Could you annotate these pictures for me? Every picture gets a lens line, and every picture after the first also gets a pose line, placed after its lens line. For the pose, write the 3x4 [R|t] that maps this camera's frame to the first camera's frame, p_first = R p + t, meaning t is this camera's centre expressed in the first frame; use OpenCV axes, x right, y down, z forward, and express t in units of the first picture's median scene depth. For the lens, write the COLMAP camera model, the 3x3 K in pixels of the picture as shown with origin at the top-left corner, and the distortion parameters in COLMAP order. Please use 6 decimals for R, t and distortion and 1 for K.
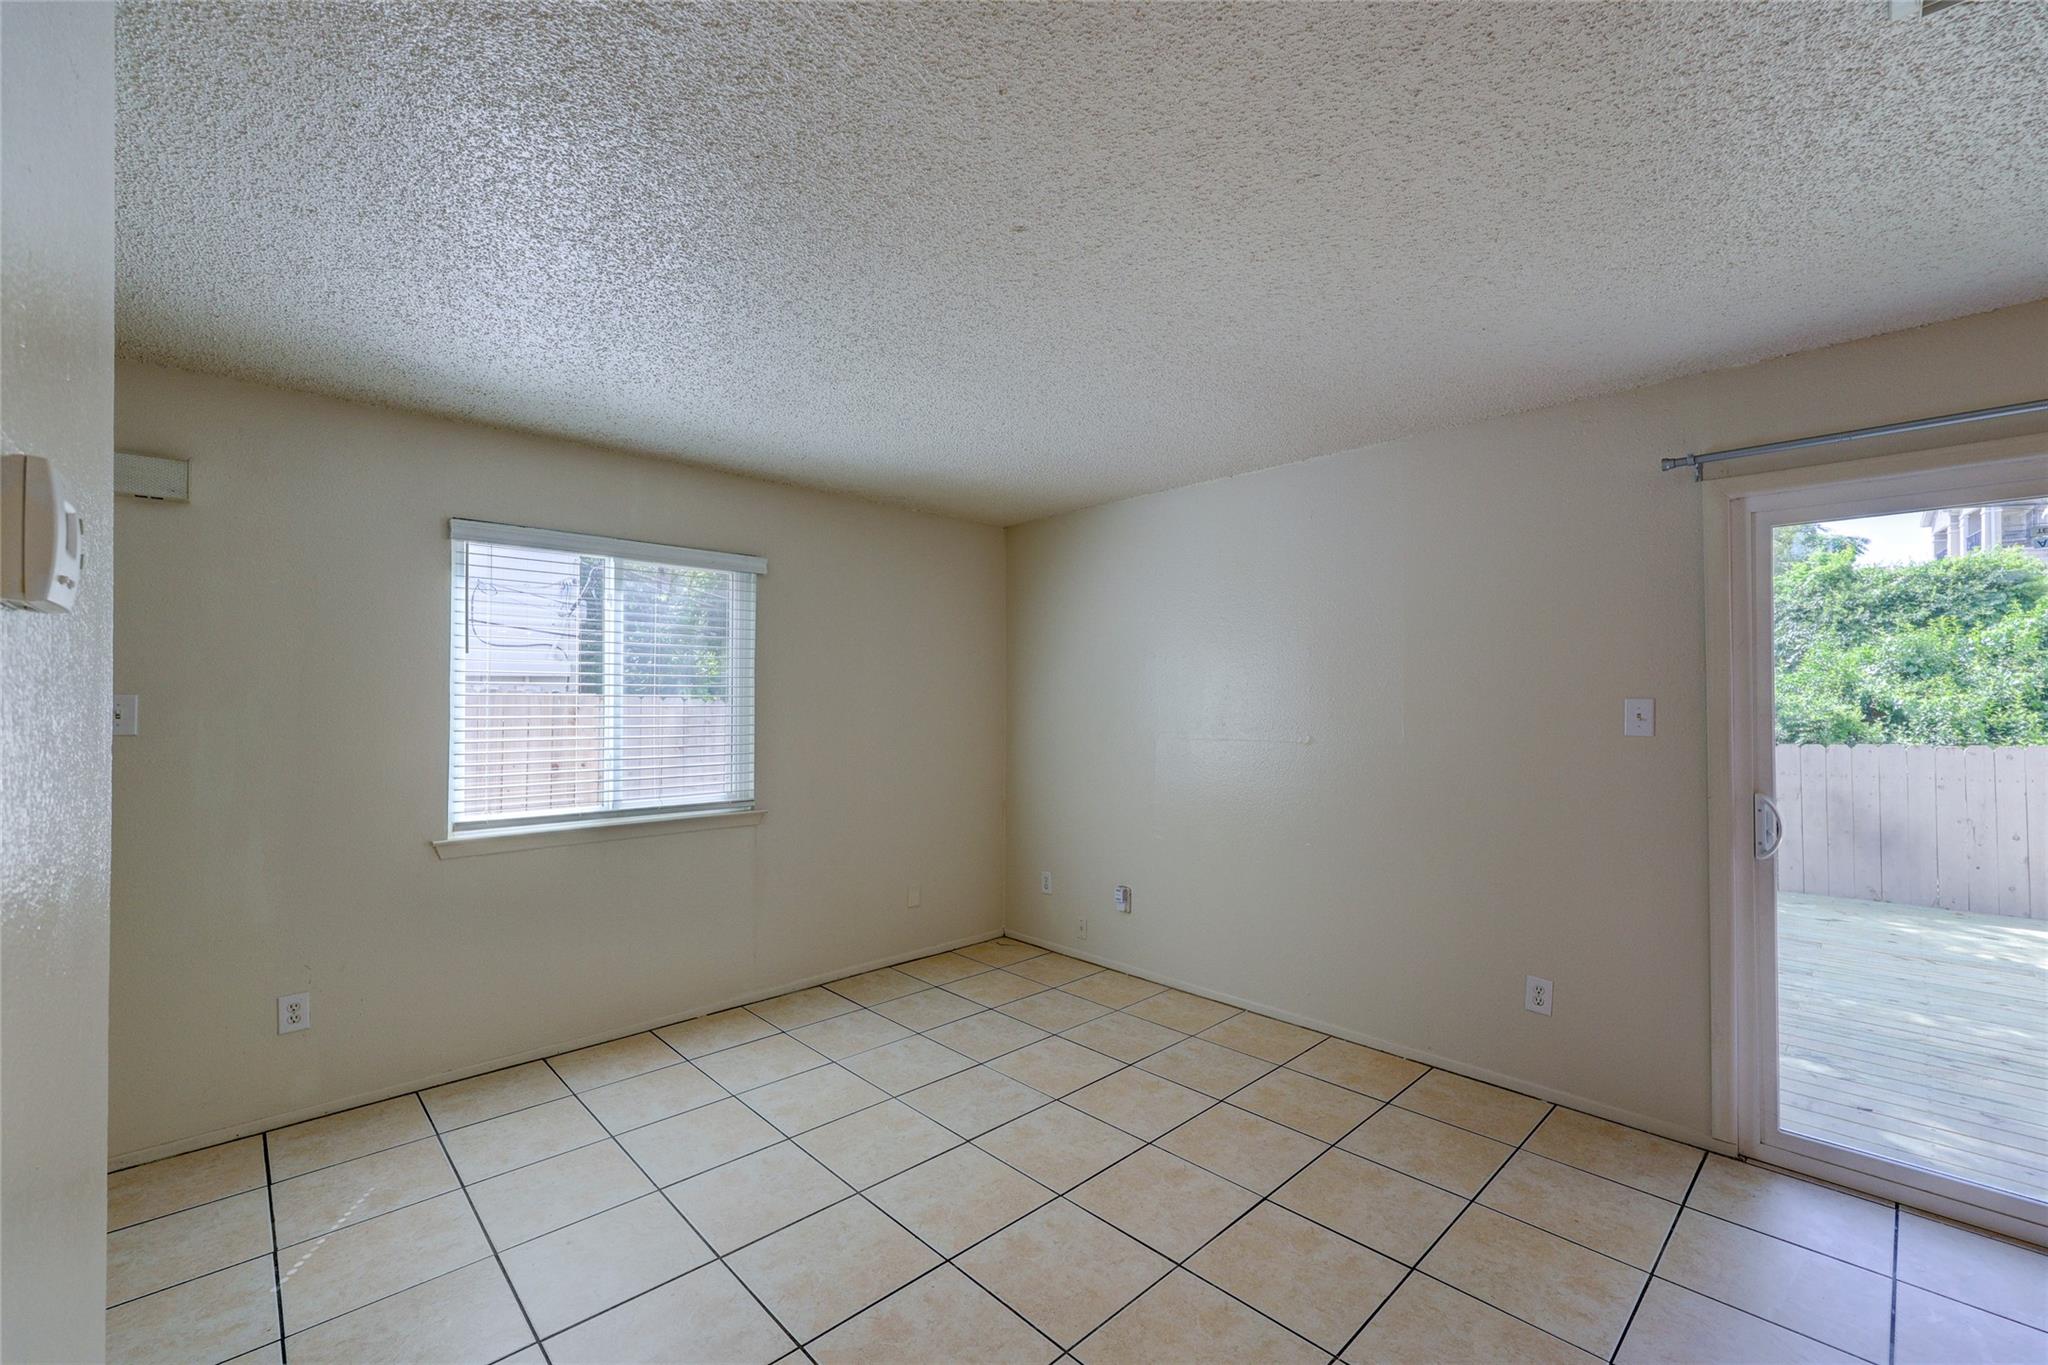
lens RADIAL K [[841.8, 0, 1021.0], [0, 841.8, 689.6], [0, 0, 1]] dist [0.001640, -0.000353]
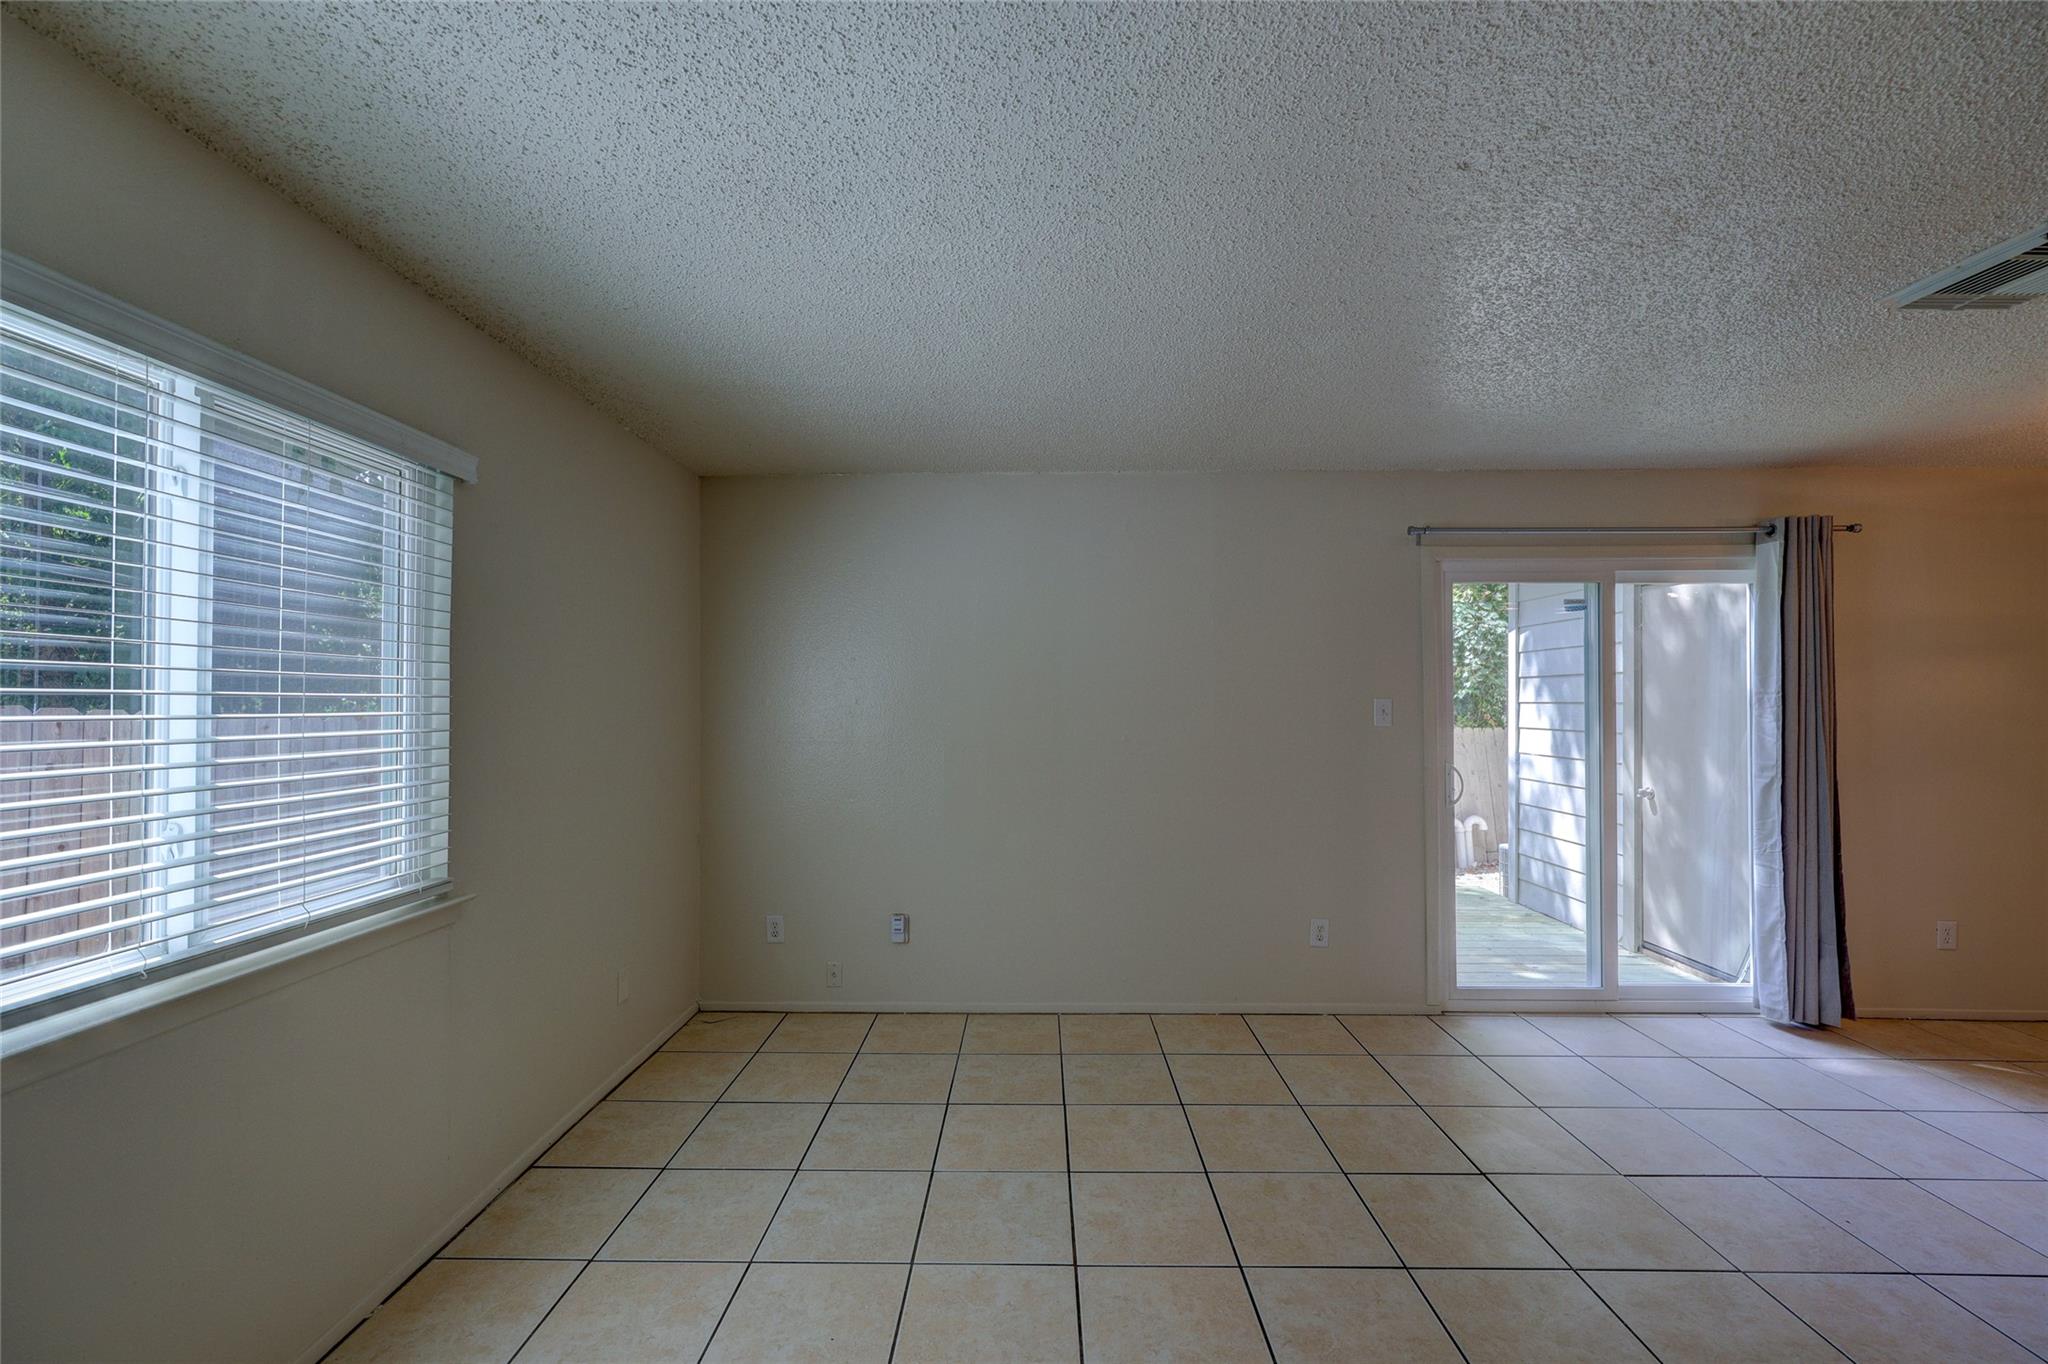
lens RADIAL K [[819.2, 0, 1020.5], [0, 819.2, 689.2], [0, 0, 1]] dist [0.001969, -0.000504]
pose [[0.701797, 0.008101, 0.712331, -0.486617], [-0.005647, 0.999967, -0.005808, 0.005062], [-0.712354, 0.000054, 0.701820, 0.380012]]
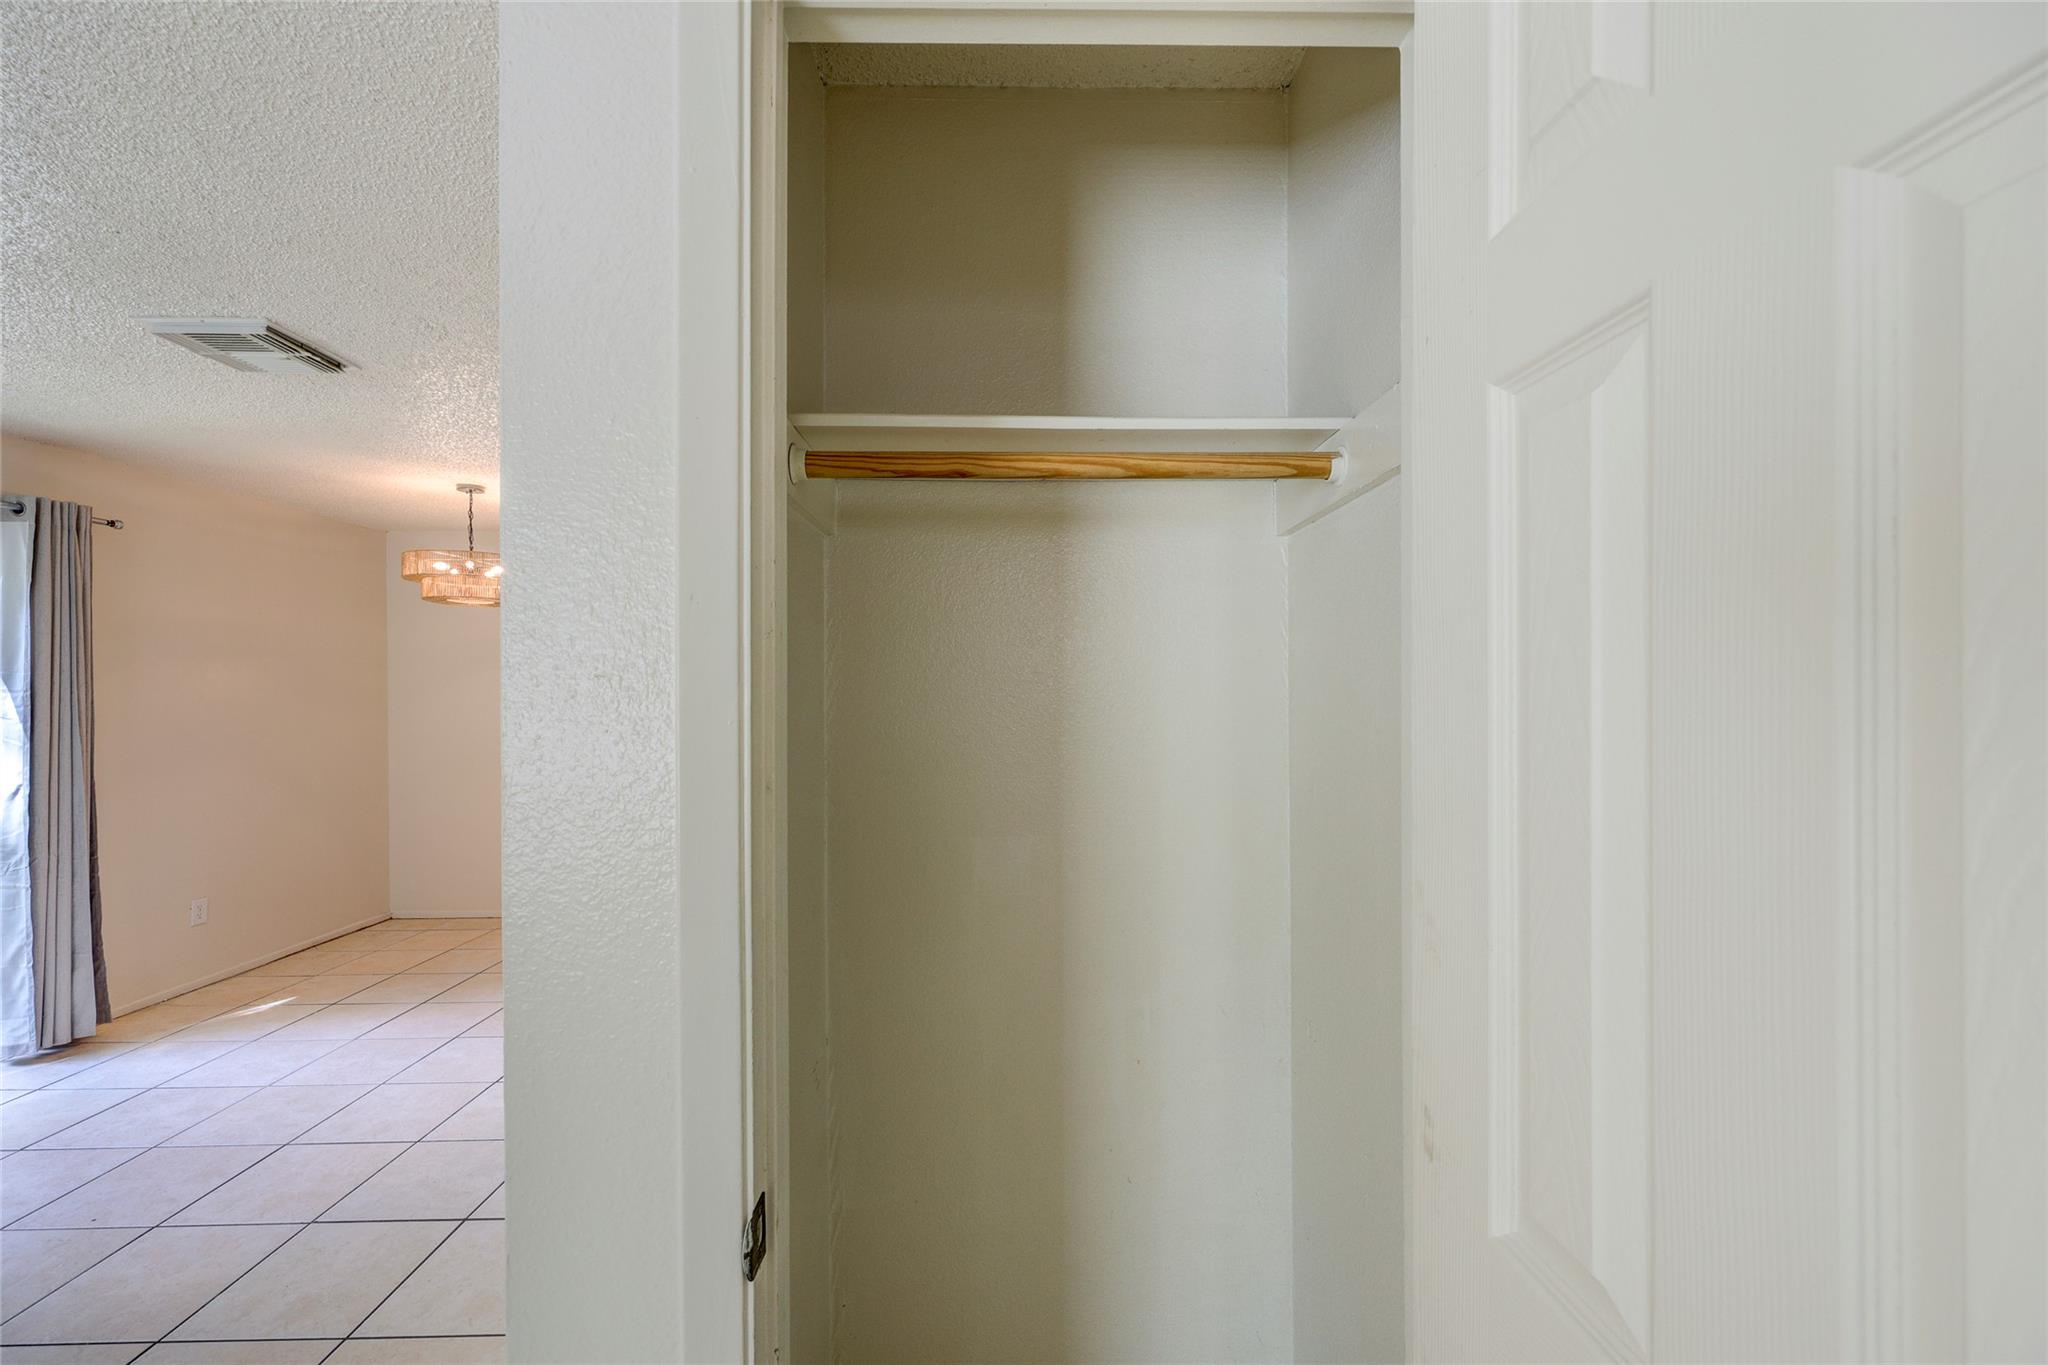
lens RADIAL K [[841.8, 0, 1021.0], [0, 841.8, 689.6], [0, 0, 1]] dist [0.001640, -0.000353]
pose [[-0.739024, 0.005362, 0.673658, -0.554898], [-0.000406, 0.999965, -0.008404, 0.004373], [-0.673679, -0.006484, -0.738996, 0.371830]]
